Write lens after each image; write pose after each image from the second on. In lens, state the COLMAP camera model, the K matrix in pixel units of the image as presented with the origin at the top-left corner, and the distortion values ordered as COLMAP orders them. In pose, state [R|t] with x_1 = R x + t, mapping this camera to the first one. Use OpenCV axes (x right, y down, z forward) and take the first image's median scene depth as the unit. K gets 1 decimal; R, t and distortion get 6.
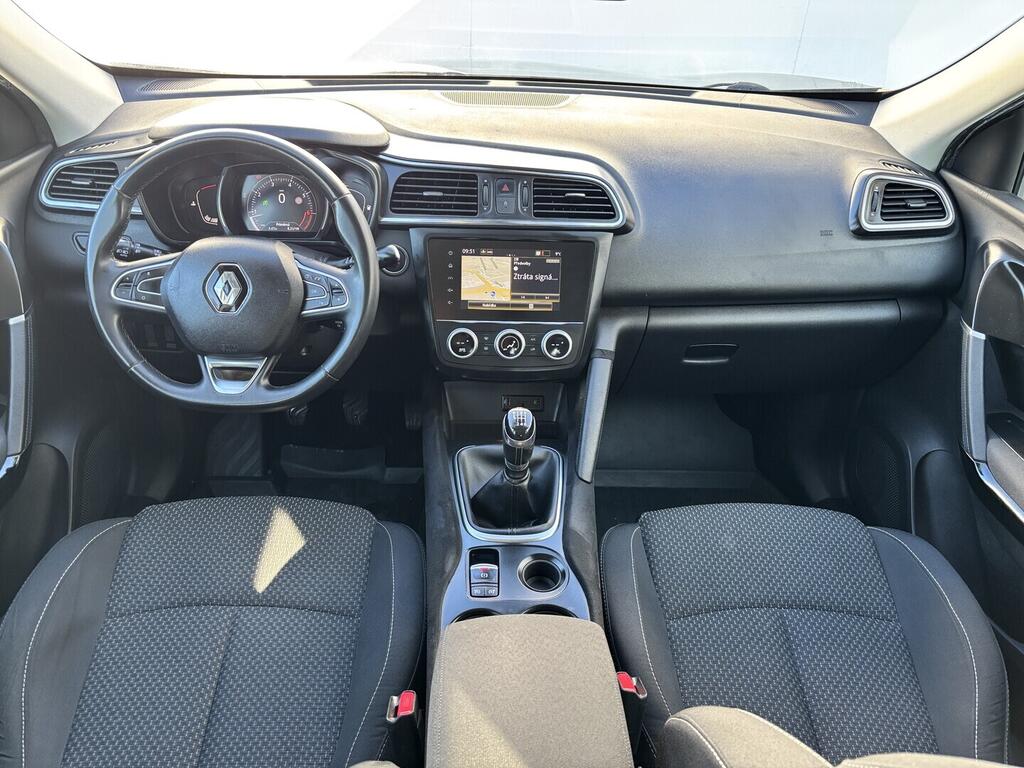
lens RADIAL K [[781.4, 0, 515.5], [0, 781.4, 386.9], [0, 0, 1]] dist [0.064473, -0.072611]
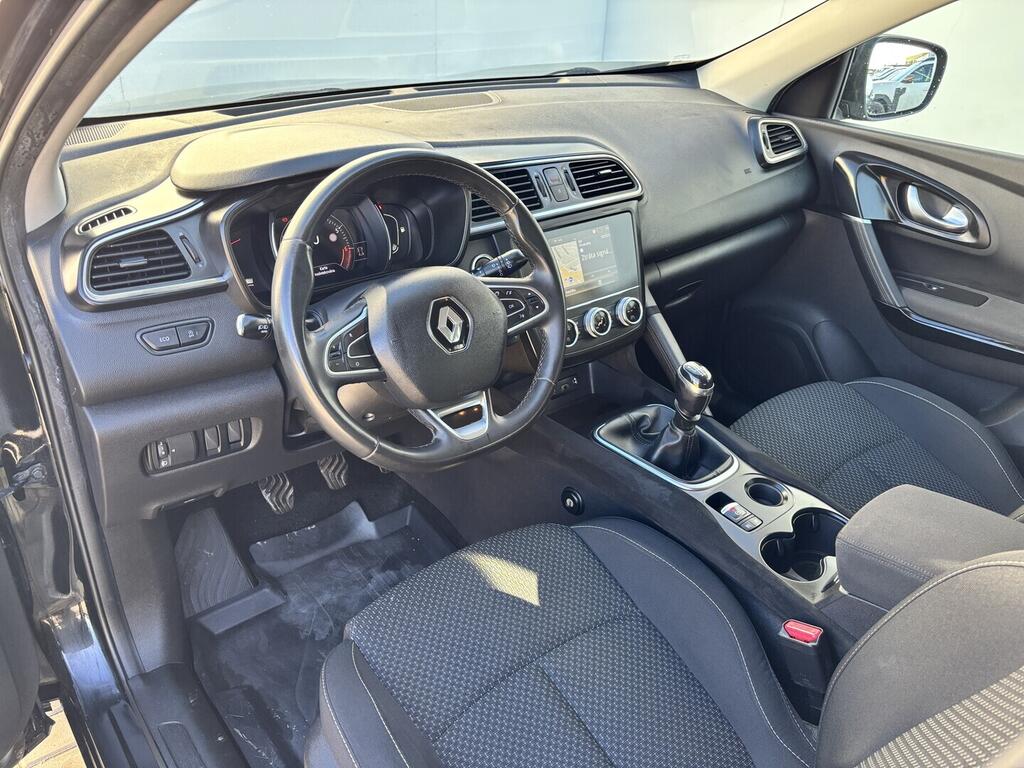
lens RADIAL K [[792.5, 0, 500.1], [0, 792.5, 388.2], [0, 0, 1]] dist [0.055004, -0.108303]
pose [[0.795456, -0.305187, 0.523555, -0.693840], [0.317798, 0.945687, 0.068410, -0.085785], [-0.515997, 0.111968, 0.849241, 0.186859]]
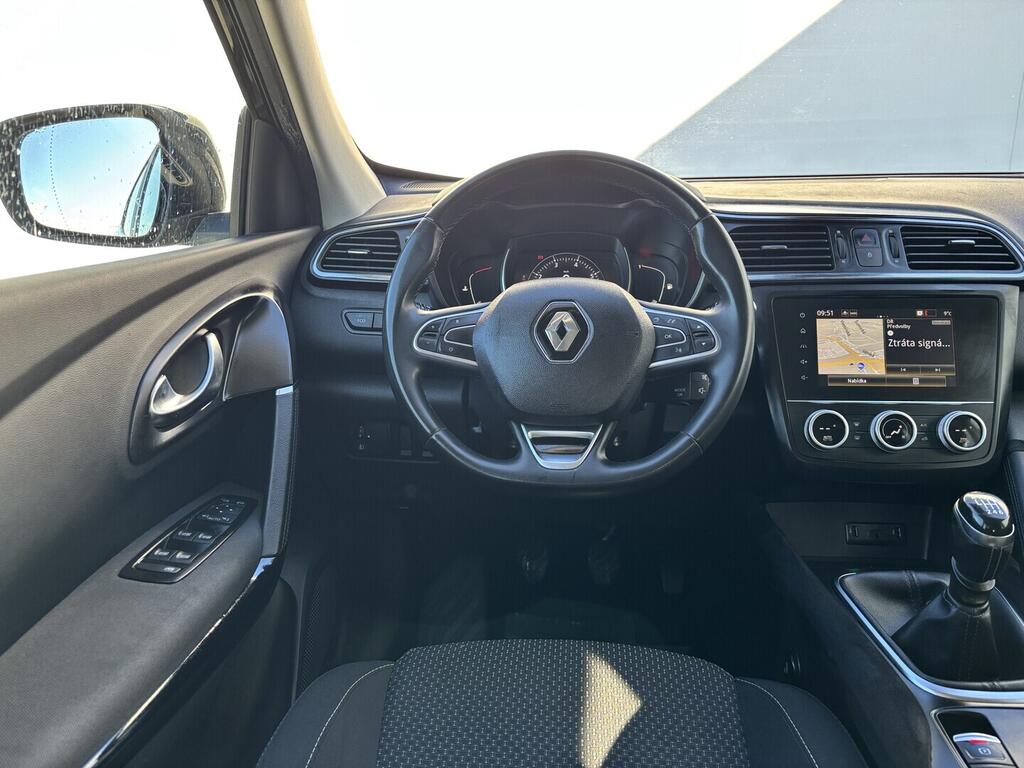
lens RADIAL K [[781.4, 0, 515.5], [0, 781.4, 386.9], [0, 0, 1]] dist [0.064473, -0.072611]
pose [[0.993358, -0.019946, -0.113326, -0.278377], [-0.014353, 0.955694, -0.294013, 0.131514], [0.114169, 0.293686, 0.949060, 0.243316]]
